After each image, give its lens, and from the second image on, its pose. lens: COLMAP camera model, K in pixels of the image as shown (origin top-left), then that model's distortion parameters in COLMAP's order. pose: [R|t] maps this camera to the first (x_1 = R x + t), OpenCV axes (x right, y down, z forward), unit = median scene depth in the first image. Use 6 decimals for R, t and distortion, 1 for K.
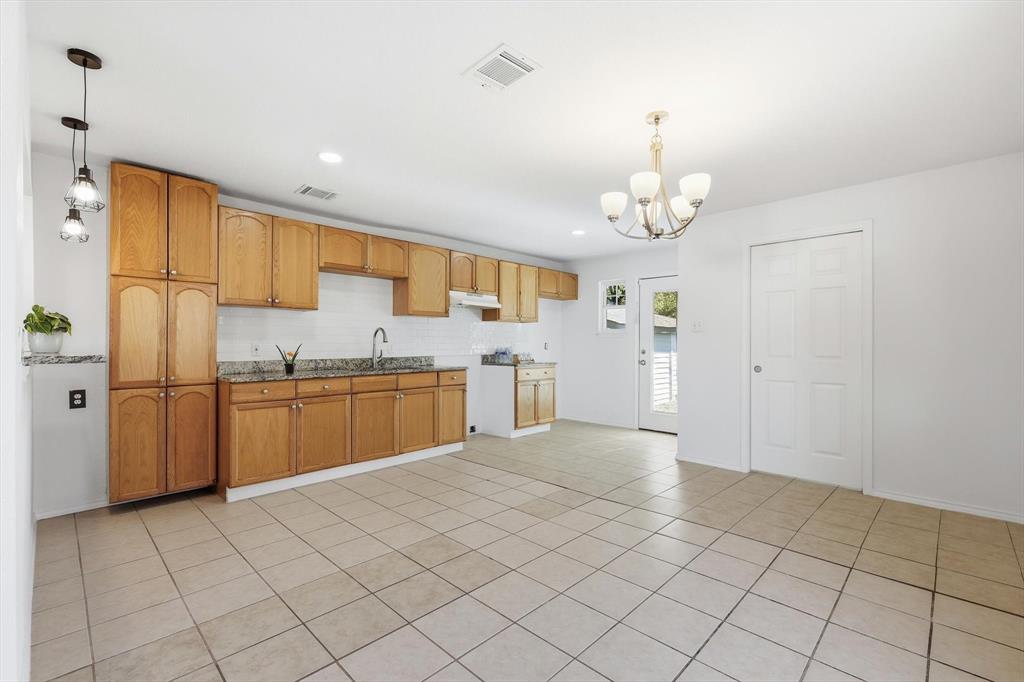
lens RADIAL K [[449.7, 0, 513.2], [0, 449.7, 344.4], [0, 0, 1]] dist [0.002414, 0.001604]
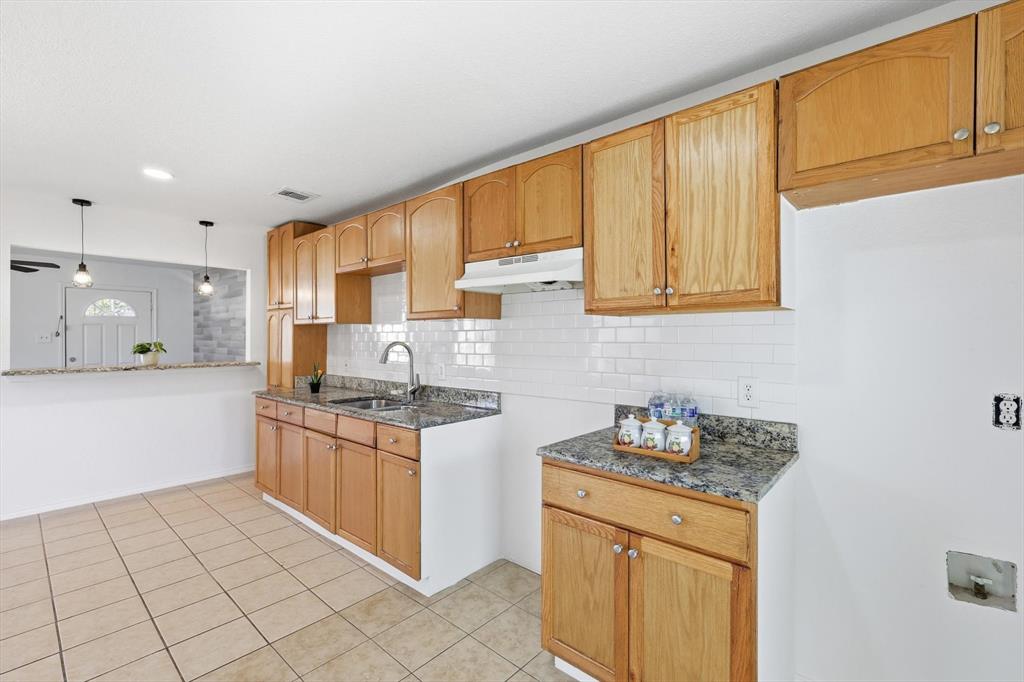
lens RADIAL K [[449.7, 0, 510.7], [0, 449.7, 337.9], [0, 0, 1]] dist [0.002414, 0.001604]
pose [[0.043017, 0.000870, -0.999074, 0.410082], [0.000321, 1.000000, 0.000885, -0.045344], [0.999074, -0.000359, 0.043017, 1.188631]]
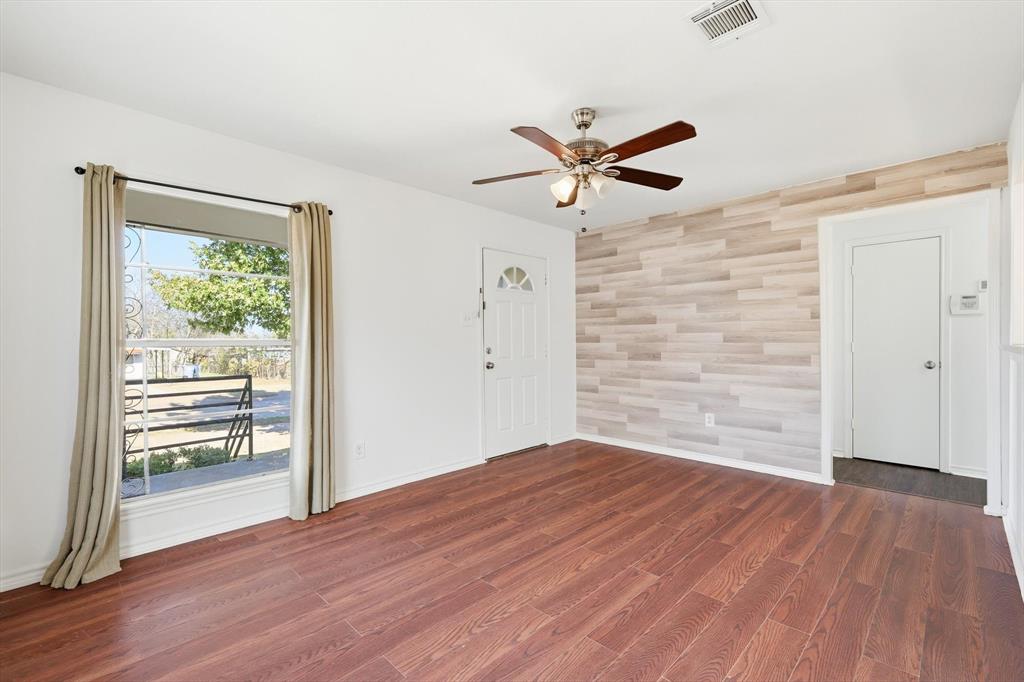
lens RADIAL K [[449.7, 0, 512.9], [0, 449.7, 343.7], [0, 0, 1]] dist [0.002414, 0.001604]
pose [[-0.005664, 0.008872, -0.999945, -0.074944], [0.005586, 0.999945, 0.008841, -0.000383], [0.999968, -0.005536, -0.005713, -0.063816]]
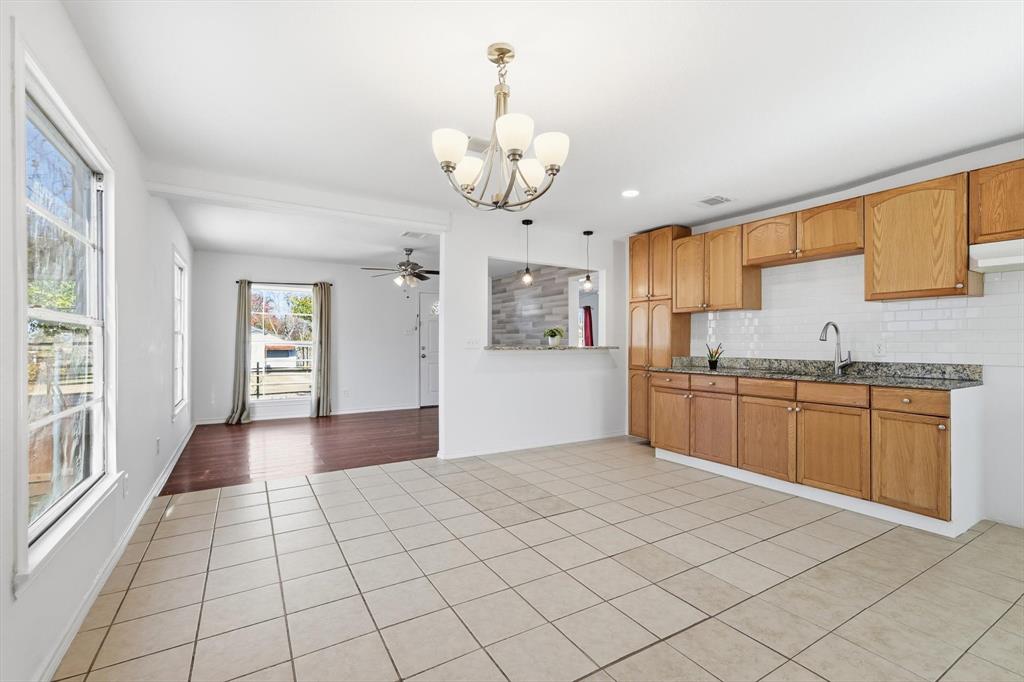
lens RADIAL K [[449.7, 0, 513.5], [0, 449.7, 341.5], [0, 0, 1]] dist [0.002414, 0.001604]
pose [[-0.252703, -0.001653, -0.967542, 0.614027], [-0.002349, 0.999997, -0.001095, -0.001624], [0.967541, 0.001995, -0.252706, 0.695053]]
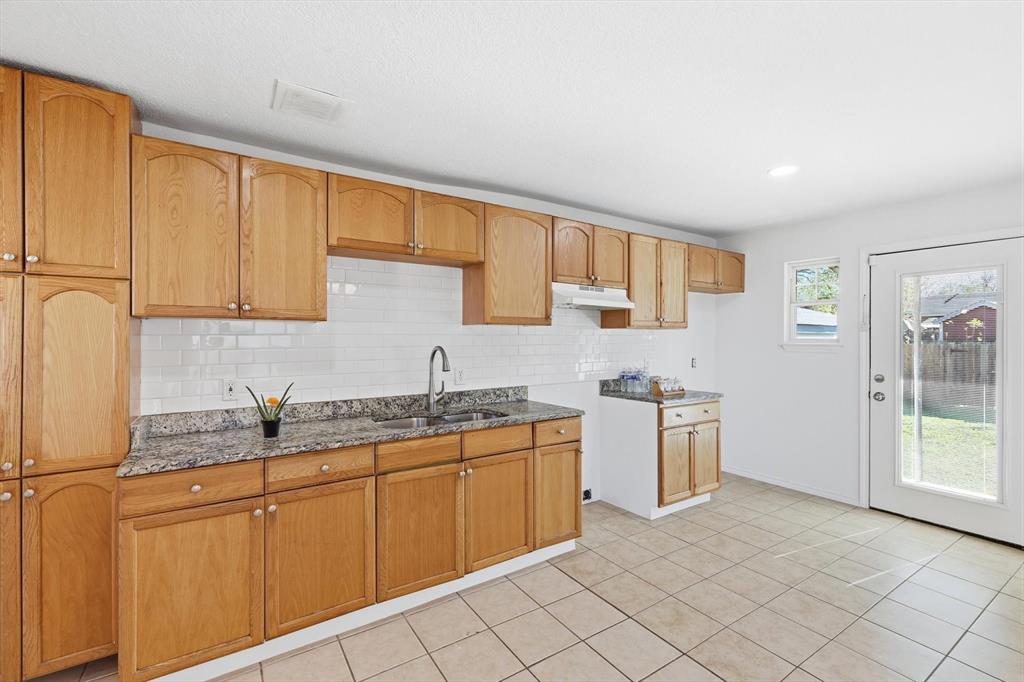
lens RADIAL K [[449.7, 0, 515.1], [0, 449.7, 339.1], [0, 0, 1]] dist [0.002414, 0.001604]
pose [[0.977445, -0.002108, -0.211181, -0.070430], [0.001930, 0.999998, -0.001049, -0.048161], [0.211182, 0.000617, 0.977447, 0.447508]]
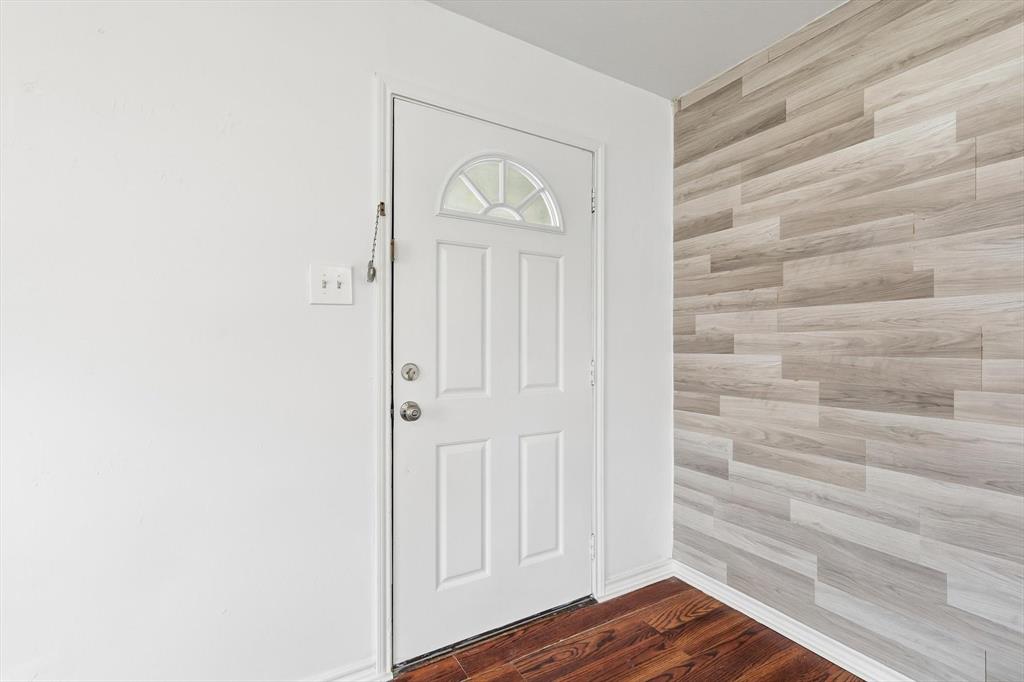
lens RADIAL K [[449.7, 0, 513.3], [0, 449.7, 342.9], [0, 0, 1]] dist [0.002414, 0.001604]
pose [[-0.269620, -0.007144, -0.962940, -0.727293], [-0.003919, 0.999972, -0.006321, 0.001133], [0.962959, 0.002070, -0.269640, 0.059769]]
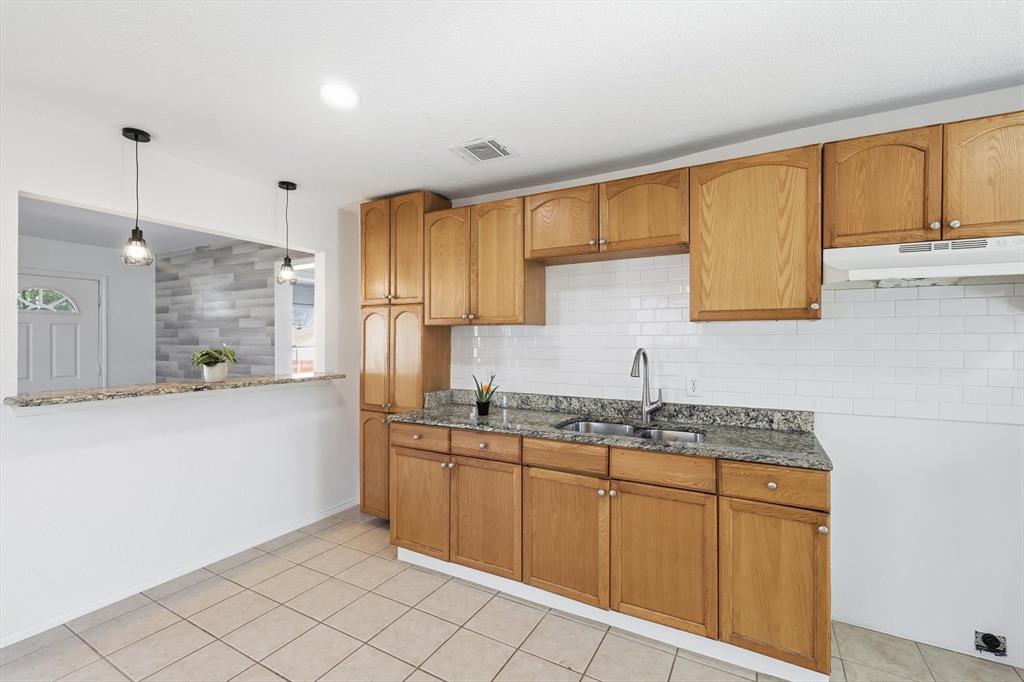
lens RADIAL K [[449.7, 0, 511.2], [0, 449.7, 341.0], [0, 0, 1]] dist [0.002414, 0.001604]
pose [[0.253709, 0.001699, -0.967279, 0.189248], [-0.001150, 0.999998, 0.001454, -0.048836], [0.967280, 0.000743, 0.253711, 0.743757]]
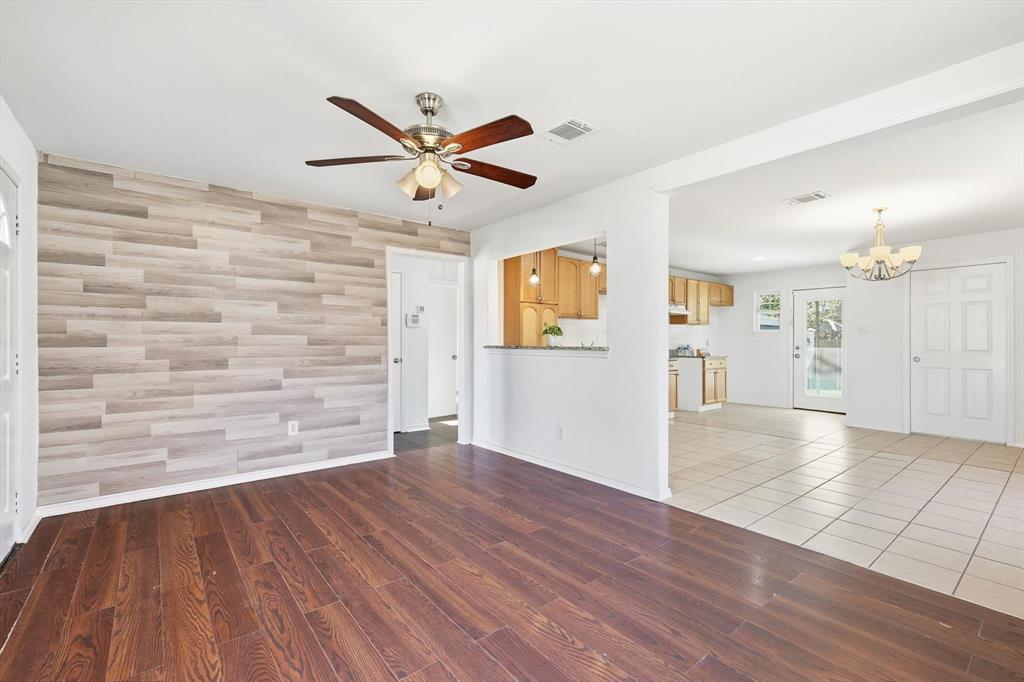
lens RADIAL K [[449.7, 0, 514.8], [0, 449.7, 339.8], [0, 0, 1]] dist [0.002414, 0.001604]
pose [[0.993018, -0.000670, -0.117957, -0.489440], [0.000101, 0.999988, -0.004827, 0.000491], [0.117959, 0.004781, 0.993007, -0.495228]]
